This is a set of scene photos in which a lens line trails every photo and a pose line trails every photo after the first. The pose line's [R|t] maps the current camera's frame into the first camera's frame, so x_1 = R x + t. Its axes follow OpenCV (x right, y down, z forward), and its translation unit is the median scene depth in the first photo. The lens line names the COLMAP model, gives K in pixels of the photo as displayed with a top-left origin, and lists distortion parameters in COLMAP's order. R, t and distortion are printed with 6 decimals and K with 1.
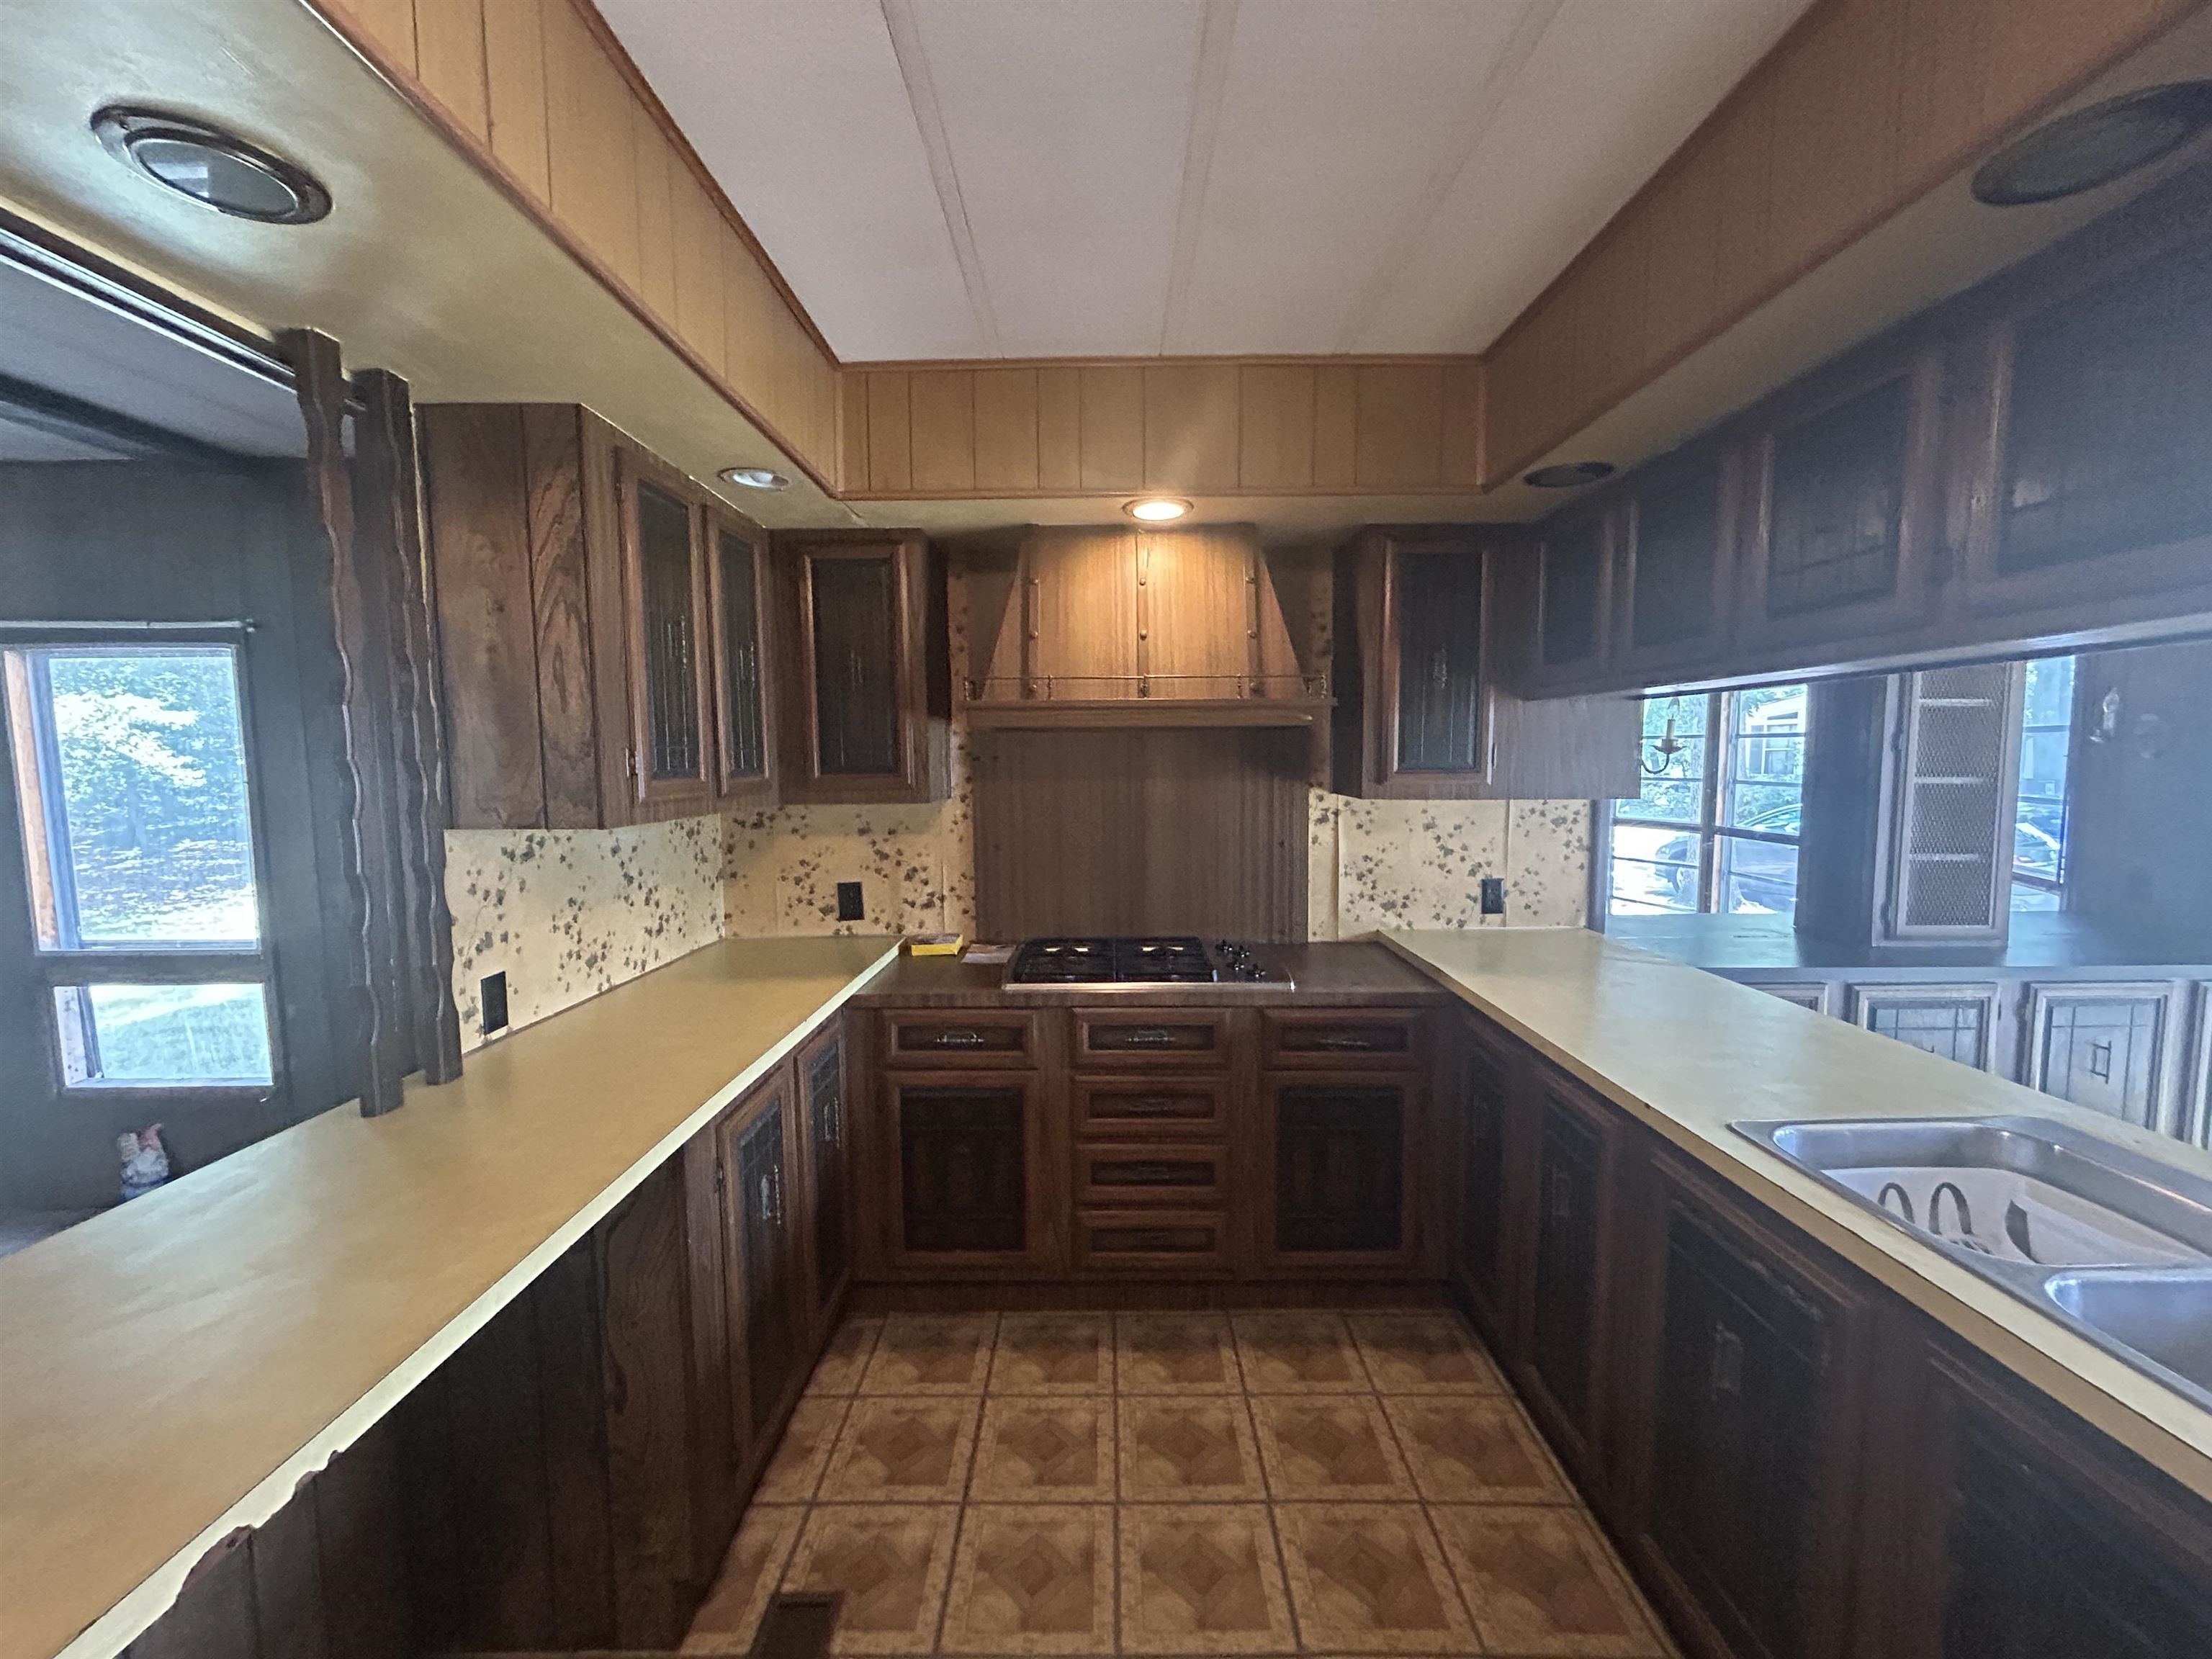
lens RADIAL K [[897.0, 0, 1106.1], [0, 897.0, 818.7], [0, 0, 1]] dist [-0.003208, 0.001576]
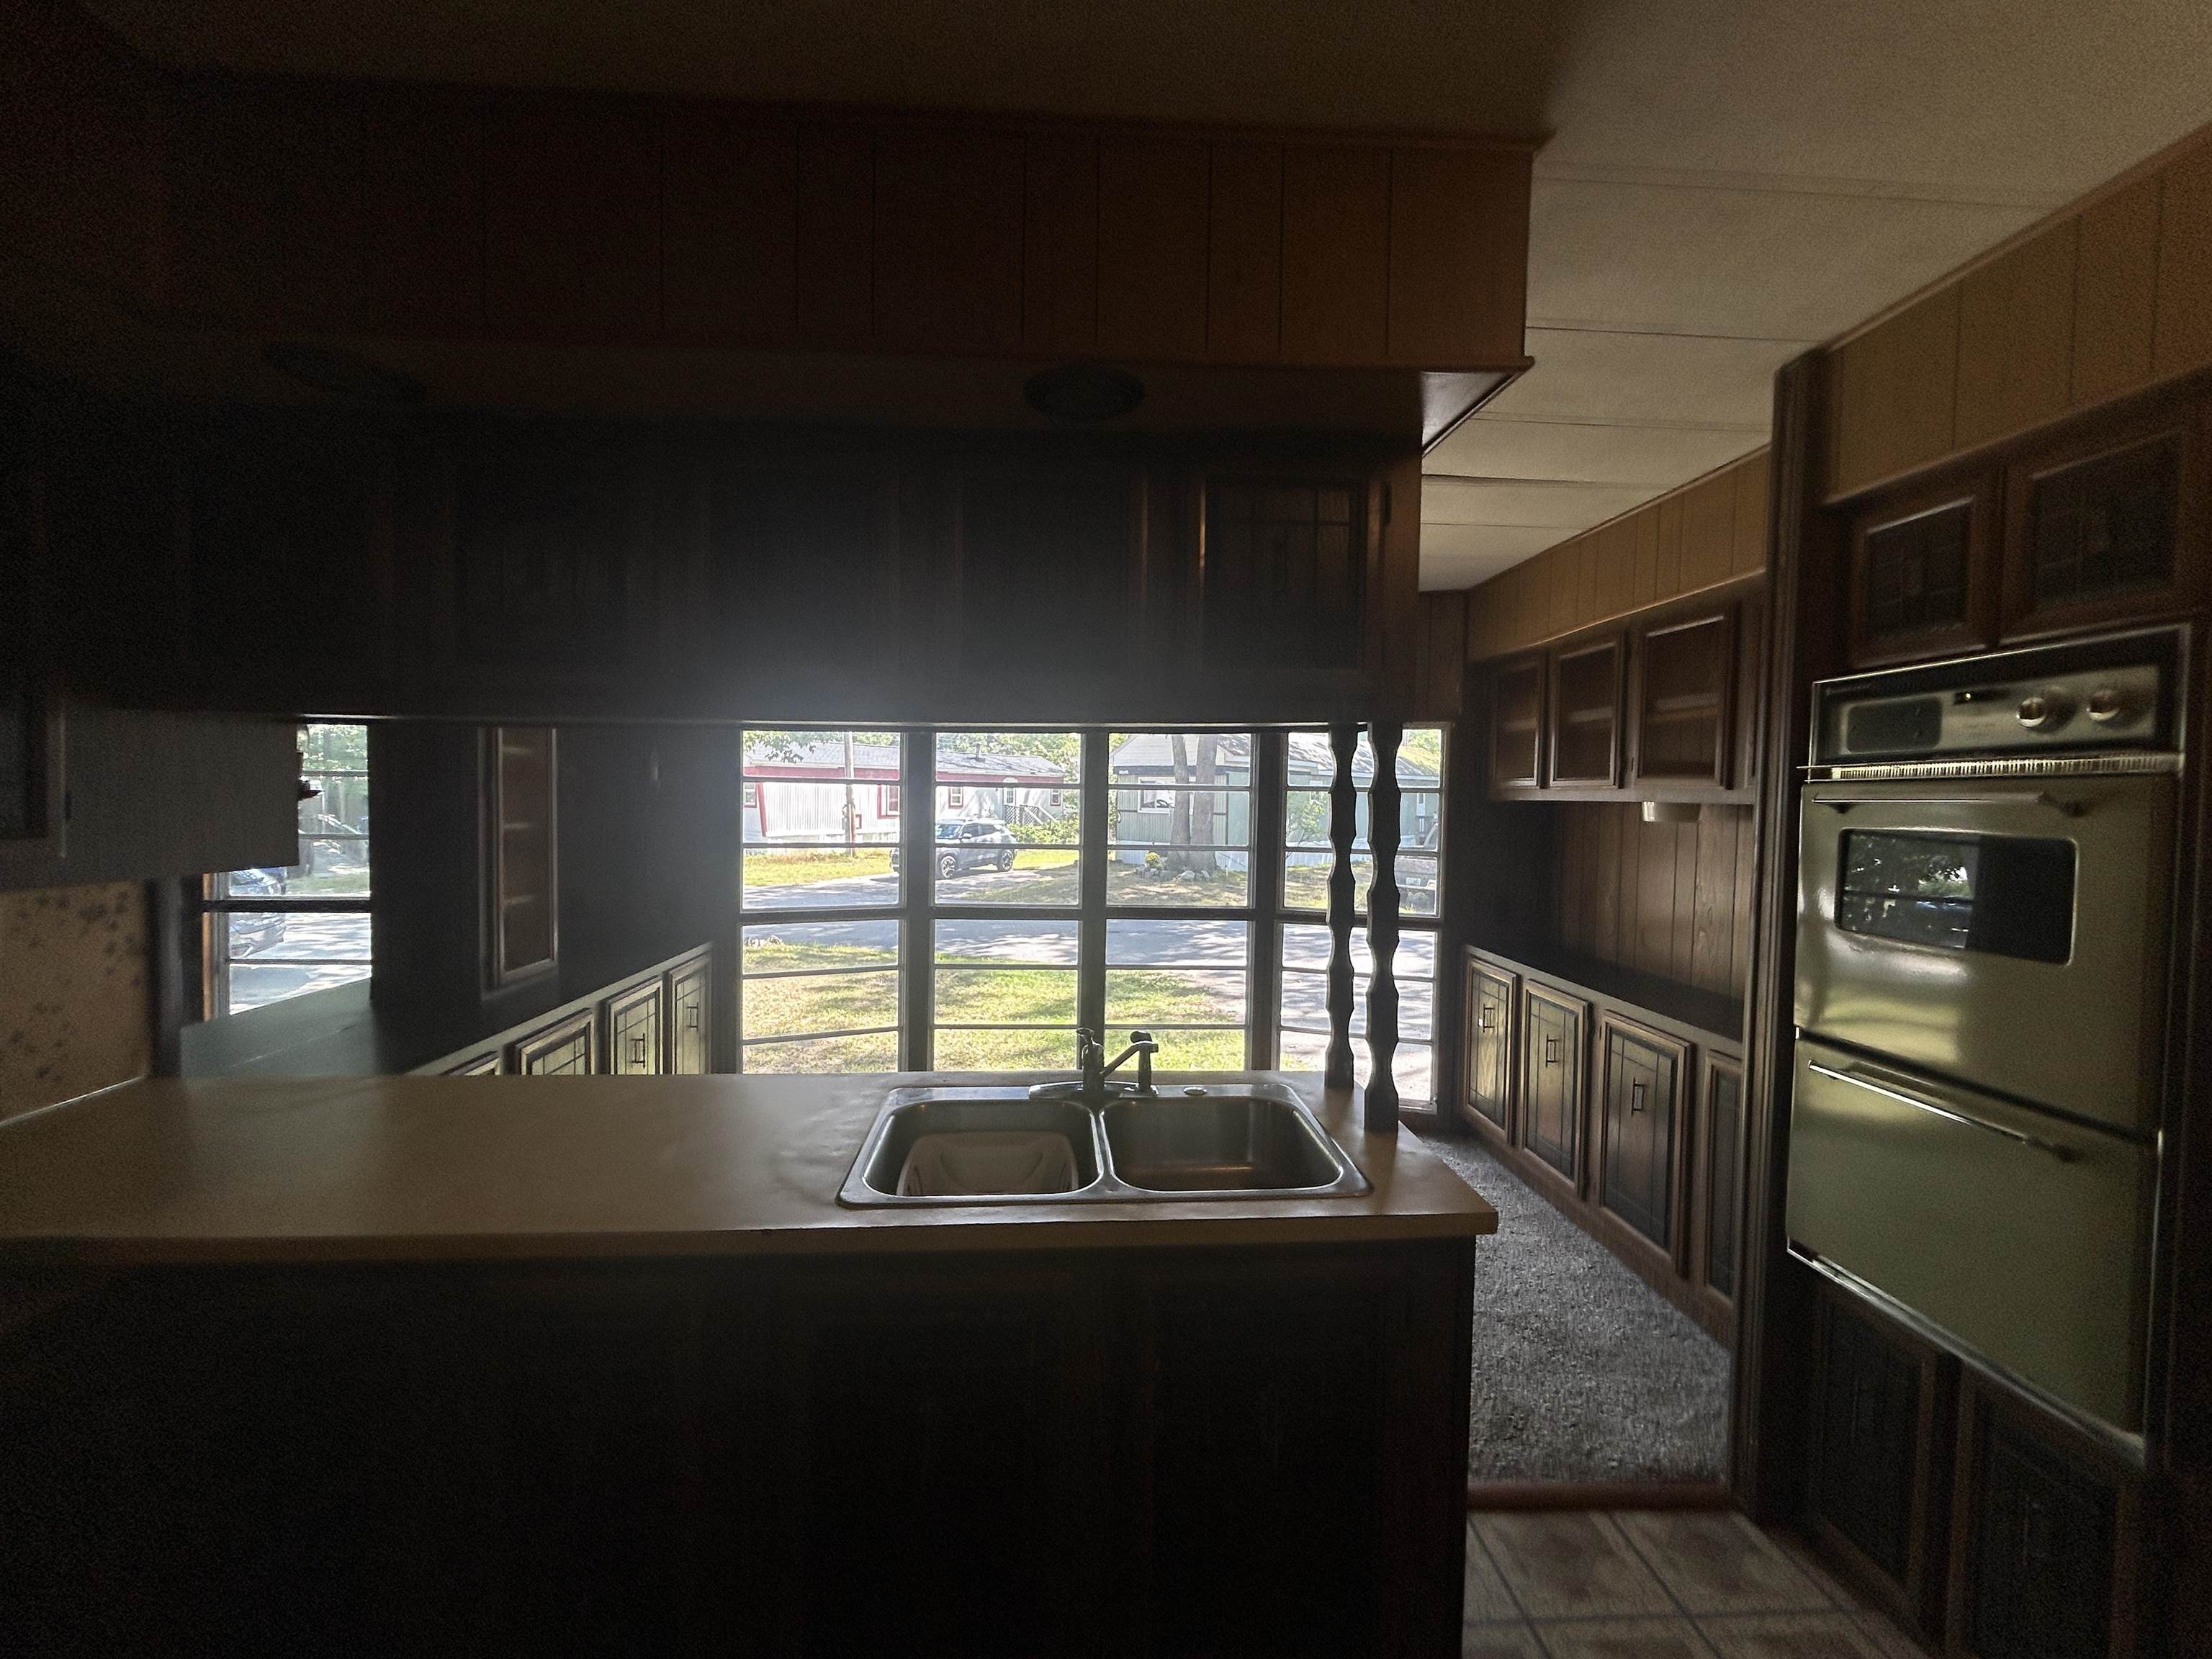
lens RADIAL K [[897.0, 0, 1097.9], [0, 897.0, 828.8], [0, 0, 1]] dist [-0.003208, 0.001576]
pose [[-0.058196, -0.033570, 0.997741, -0.120755], [0.062787, 0.997333, 0.037219, -0.032939], [-0.996329, 0.064811, -0.055933, 0.369285]]
